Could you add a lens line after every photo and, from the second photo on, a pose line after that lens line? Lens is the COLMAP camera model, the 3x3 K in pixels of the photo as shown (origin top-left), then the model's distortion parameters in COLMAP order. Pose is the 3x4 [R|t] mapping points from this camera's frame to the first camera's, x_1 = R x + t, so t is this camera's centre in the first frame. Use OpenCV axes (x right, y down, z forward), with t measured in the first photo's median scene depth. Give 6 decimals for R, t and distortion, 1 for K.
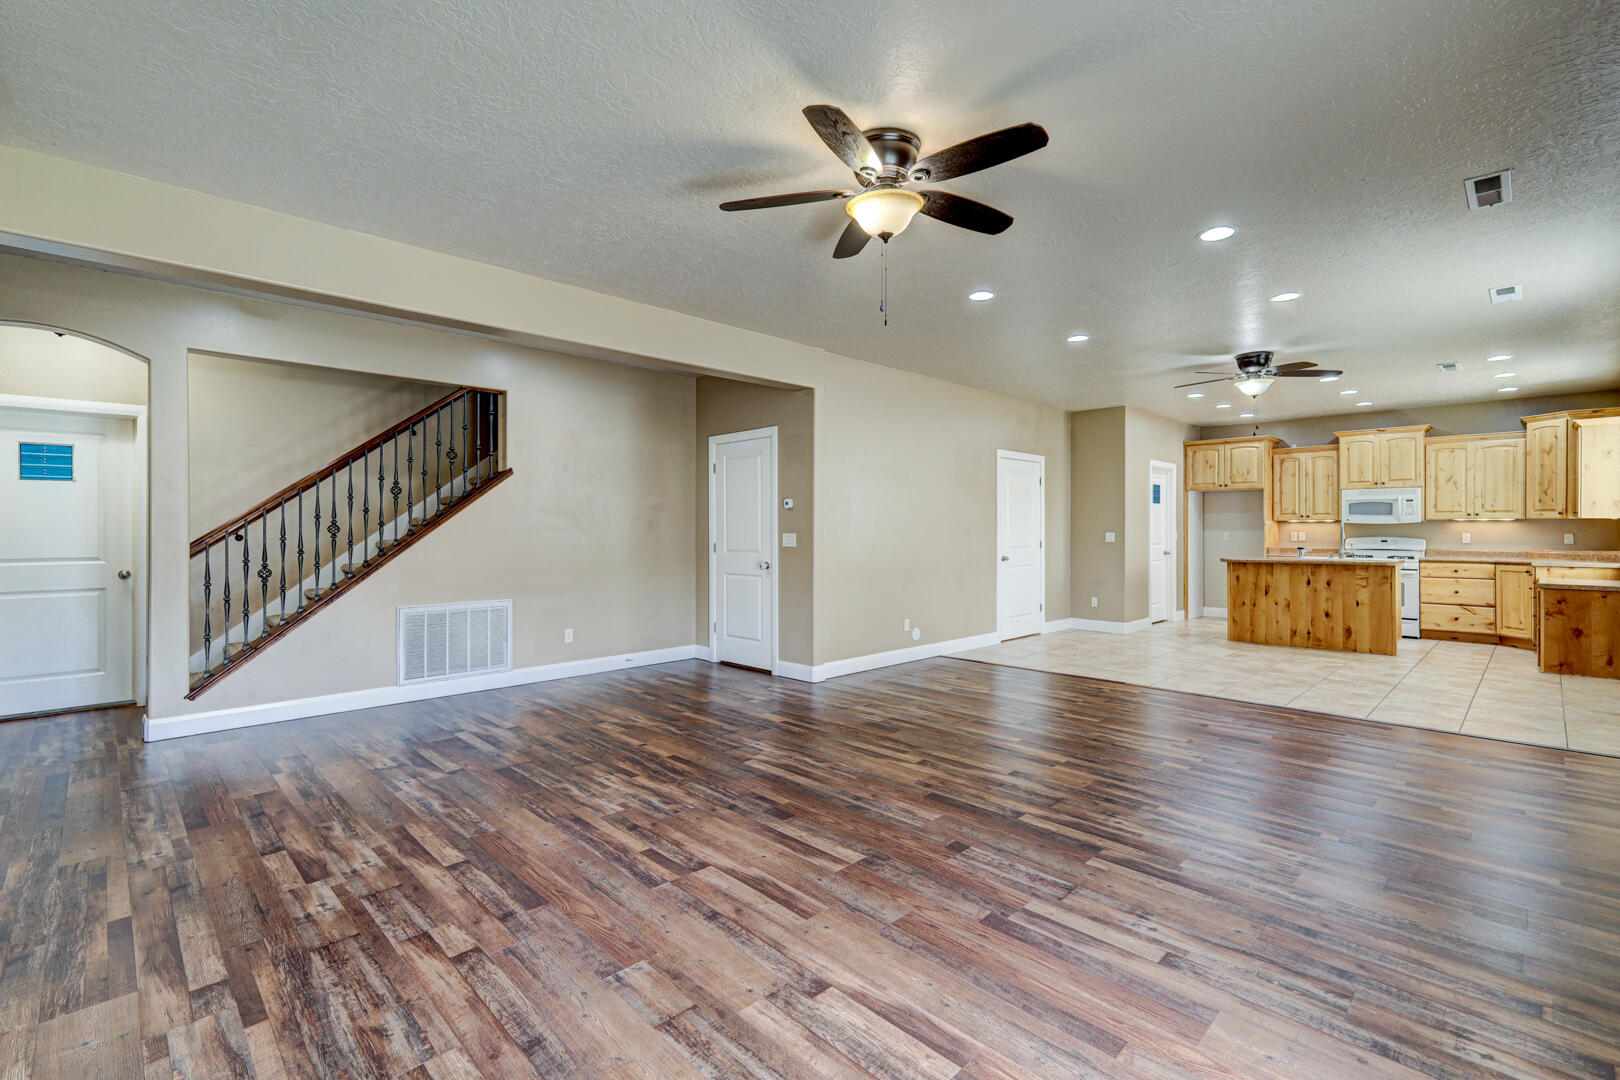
lens RADIAL K [[727.7, 0, 804.2], [0, 727.7, 527.7], [0, 0, 1]] dist [0.002302, 0.000531]
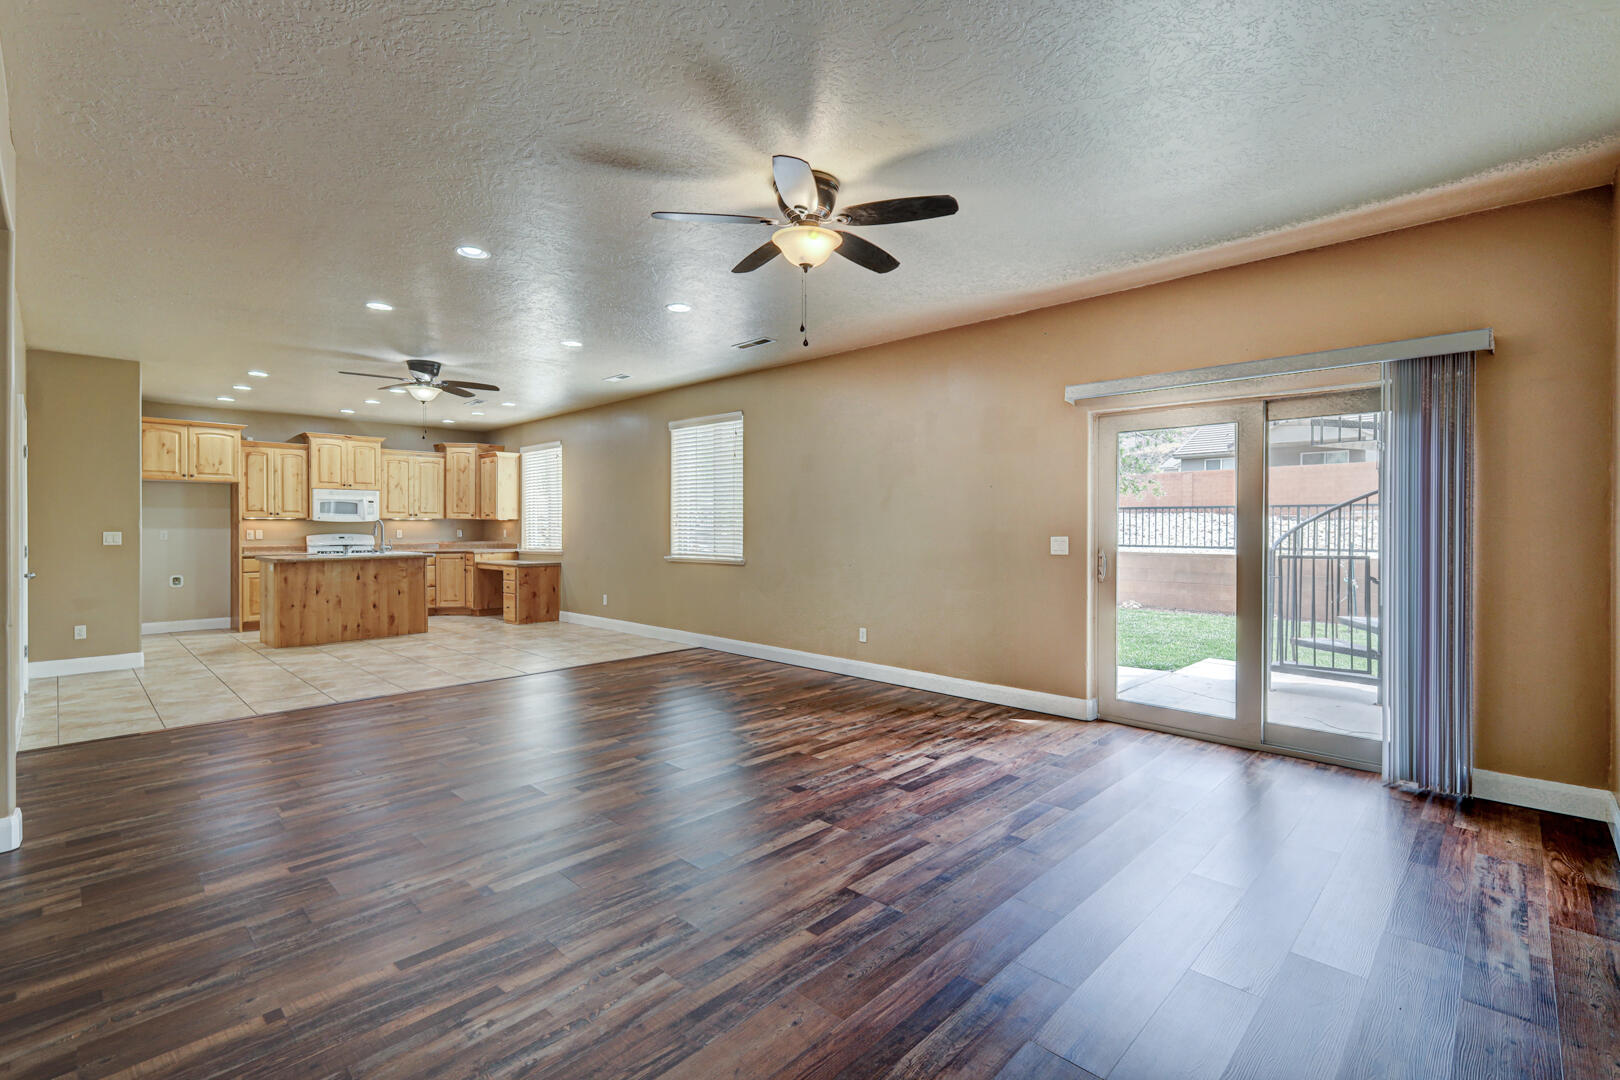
lens RADIAL K [[722.3, 0, 813.6], [0, 722.3, 529.5], [0, 0, 1]] dist [0.005660, 0.000161]
pose [[-0.032079, -0.005252, 0.999472, -0.364829], [-0.000768, 0.999986, 0.005230, -0.000209], [-0.999485, -0.000600, -0.032082, 0.371631]]
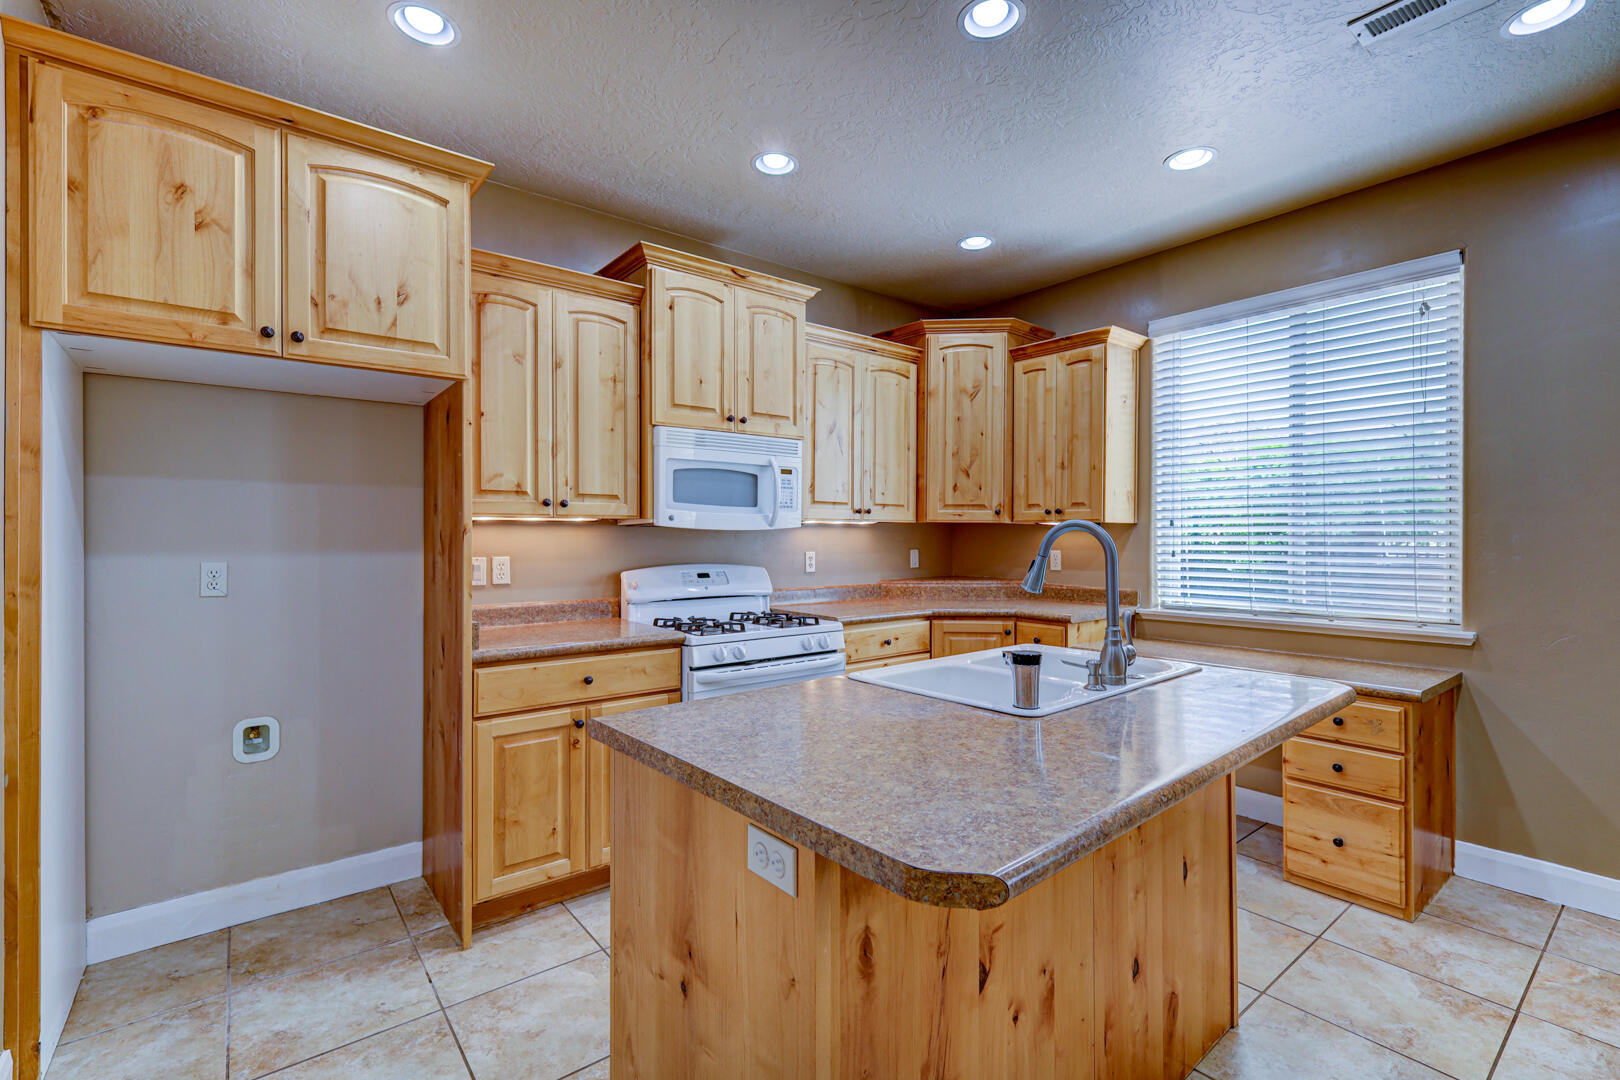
lens RADIAL K [[719.9, 0, 808.1], [0, 719.9, 535.0], [0, 0, 1]] dist [0.010194, -0.000024]
pose [[0.104028, -0.000937, 0.994574, 0.487222], [-0.001675, 0.999998, 0.001117, -0.003880], [-0.994573, -0.001782, 0.104027, 1.038979]]
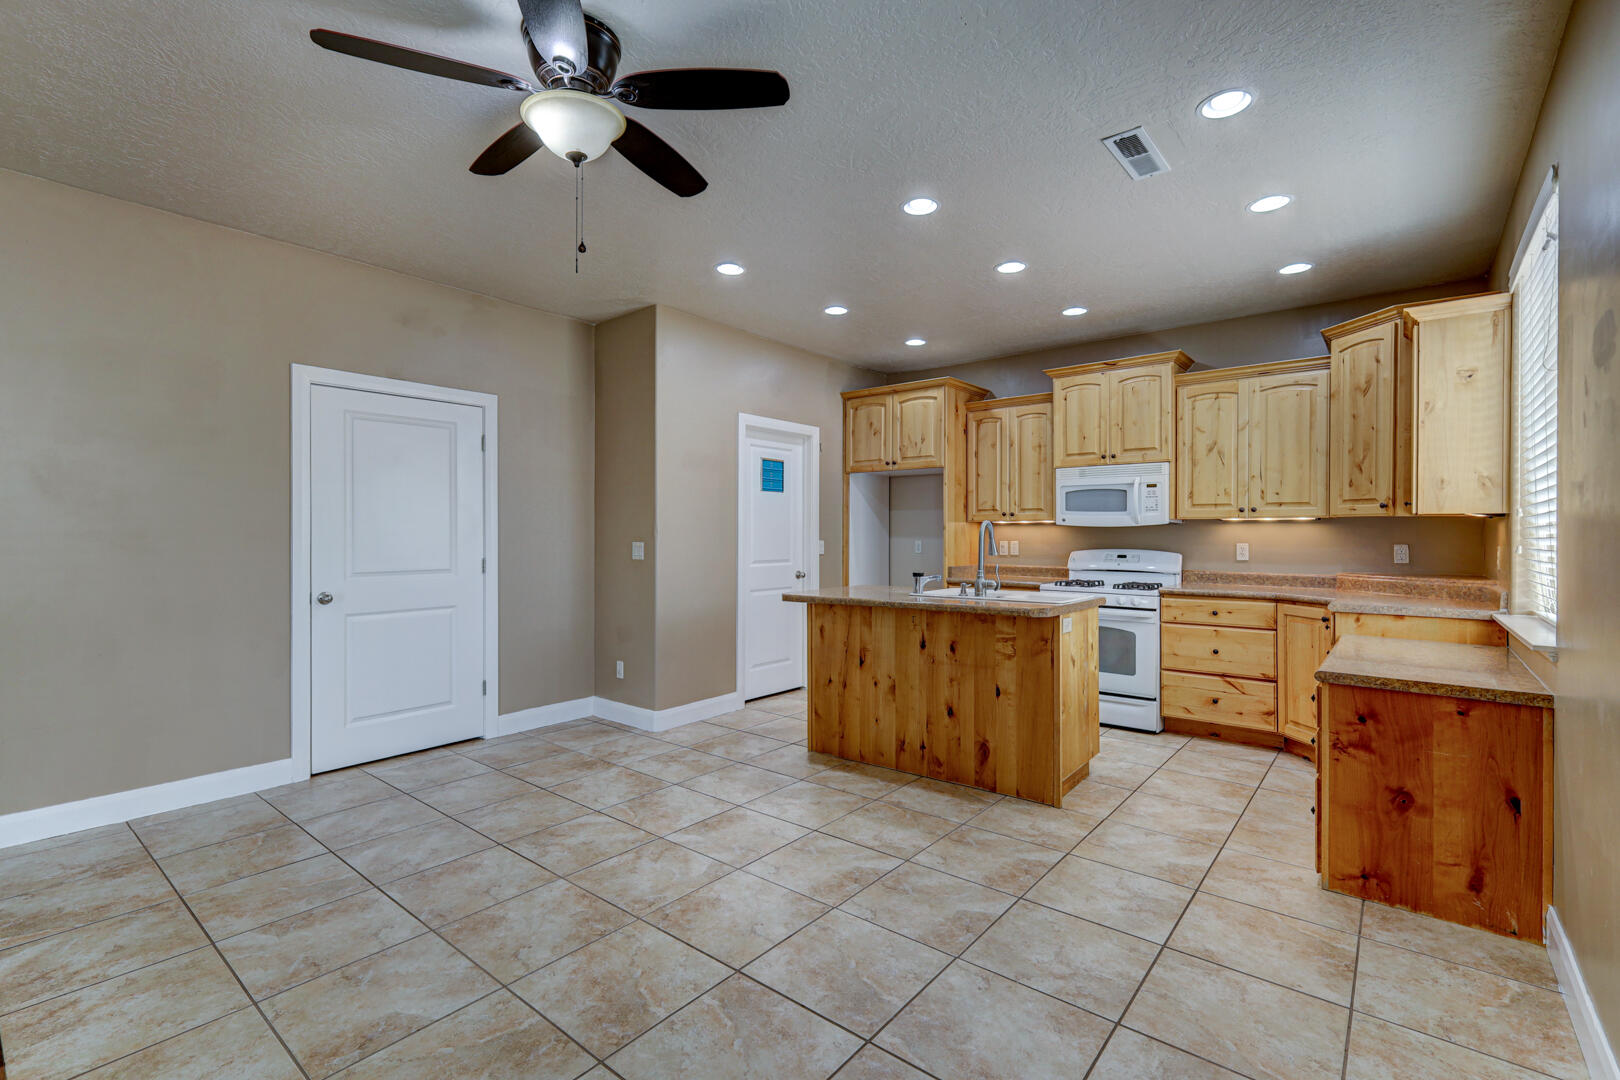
lens RADIAL K [[726.3, 0, 811.3], [0, 726.3, 533.5], [0, 0, 1]] dist [0.003019, 0.000208]
pose [[0.994219, 0.001121, 0.107364, 0.555023], [-0.001198, 0.999999, 0.000651, -0.000221], [-0.107363, -0.000776, 0.994220, 0.510291]]
